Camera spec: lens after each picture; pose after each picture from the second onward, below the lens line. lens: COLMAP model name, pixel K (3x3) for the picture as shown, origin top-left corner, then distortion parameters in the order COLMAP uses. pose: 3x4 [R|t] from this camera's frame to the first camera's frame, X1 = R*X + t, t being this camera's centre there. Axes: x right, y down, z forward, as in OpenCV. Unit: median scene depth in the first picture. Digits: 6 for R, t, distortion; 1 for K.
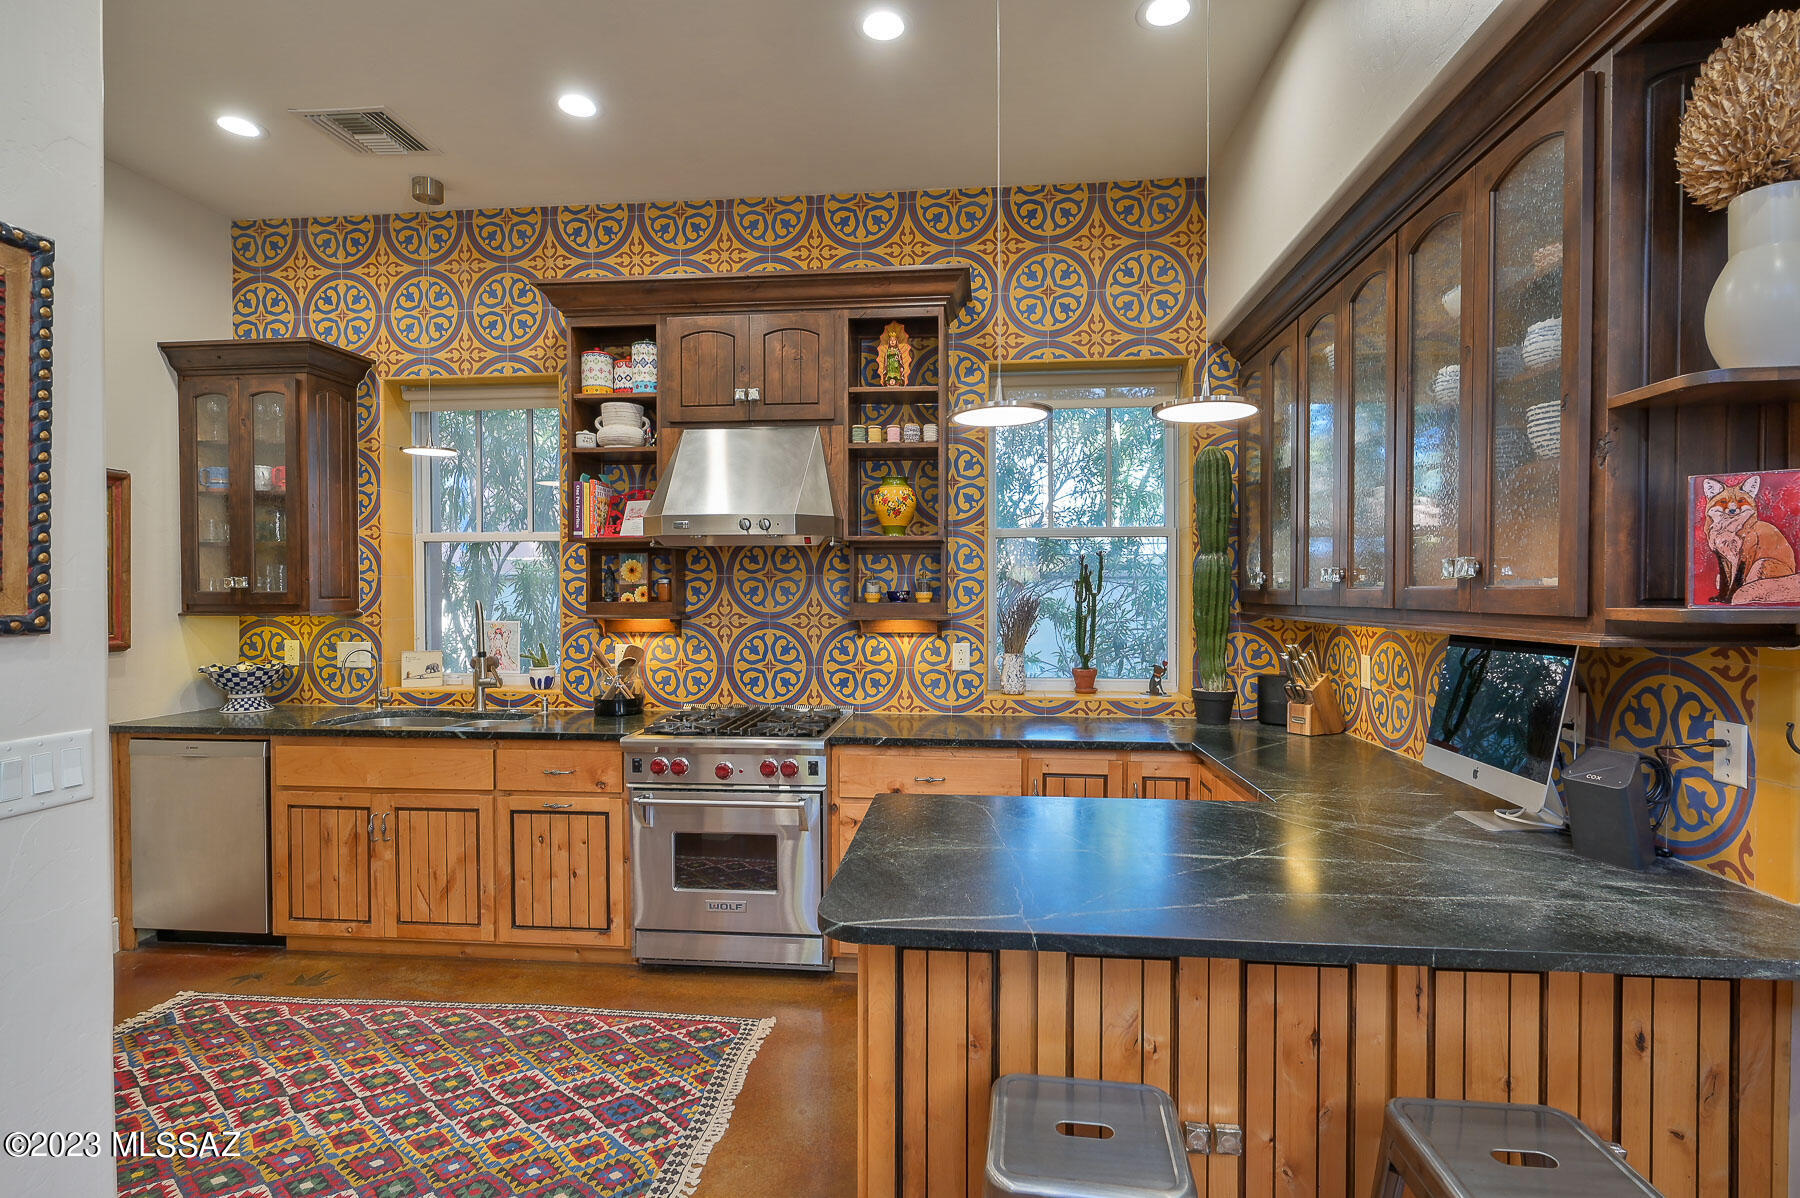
lens RADIAL K [[879.9, 0, 901.1], [0, 879.9, 603.8], [0, 0, 1]] dist [-0.000553, -0.000008]
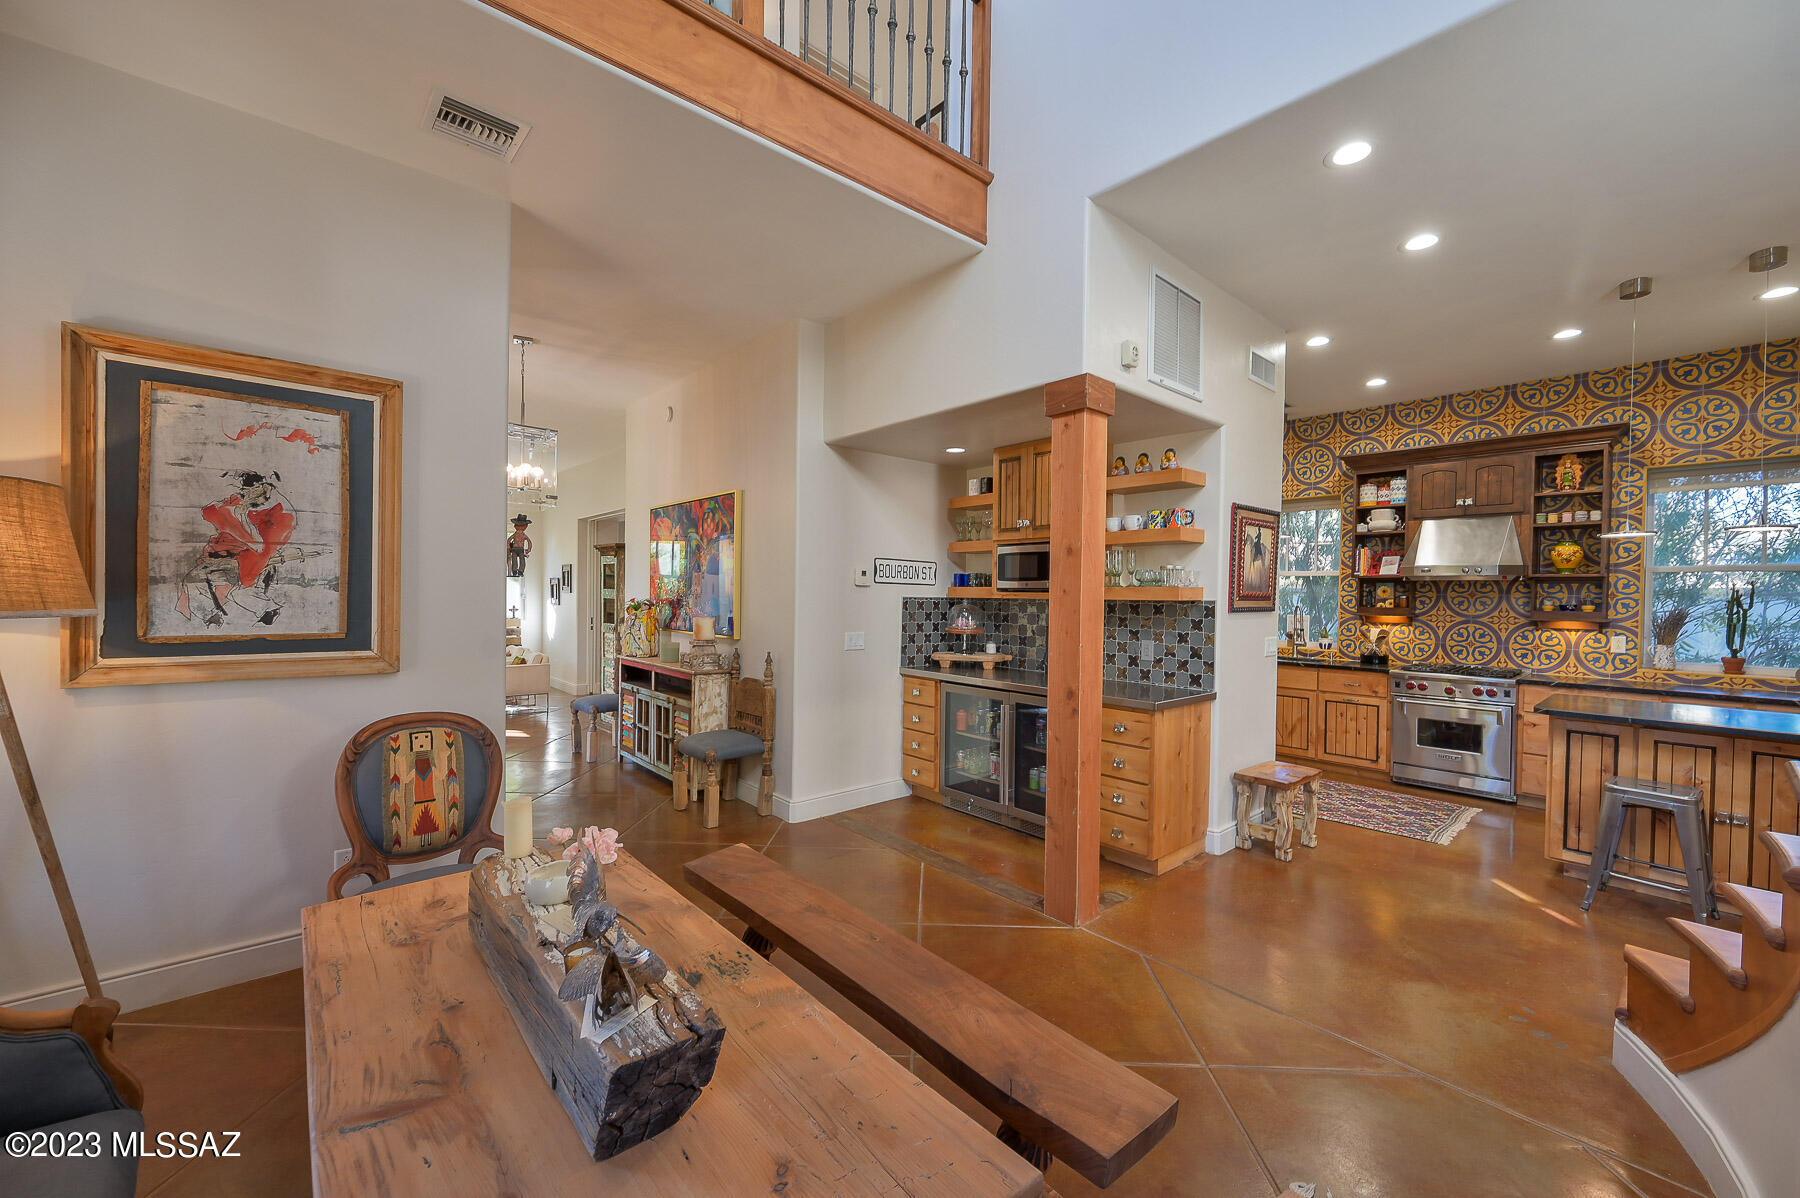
lens RADIAL K [[706.3, 0, 906.8], [0, 706.3, 603.9], [0, 0, 1]] dist [0.001343, -0.000069]
pose [[0.732441, 0.020409, -0.680524, -0.009305], [-0.025190, 0.999679, 0.002869, 0.012876], [0.680364, 0.015041, 0.732720, -0.912443]]
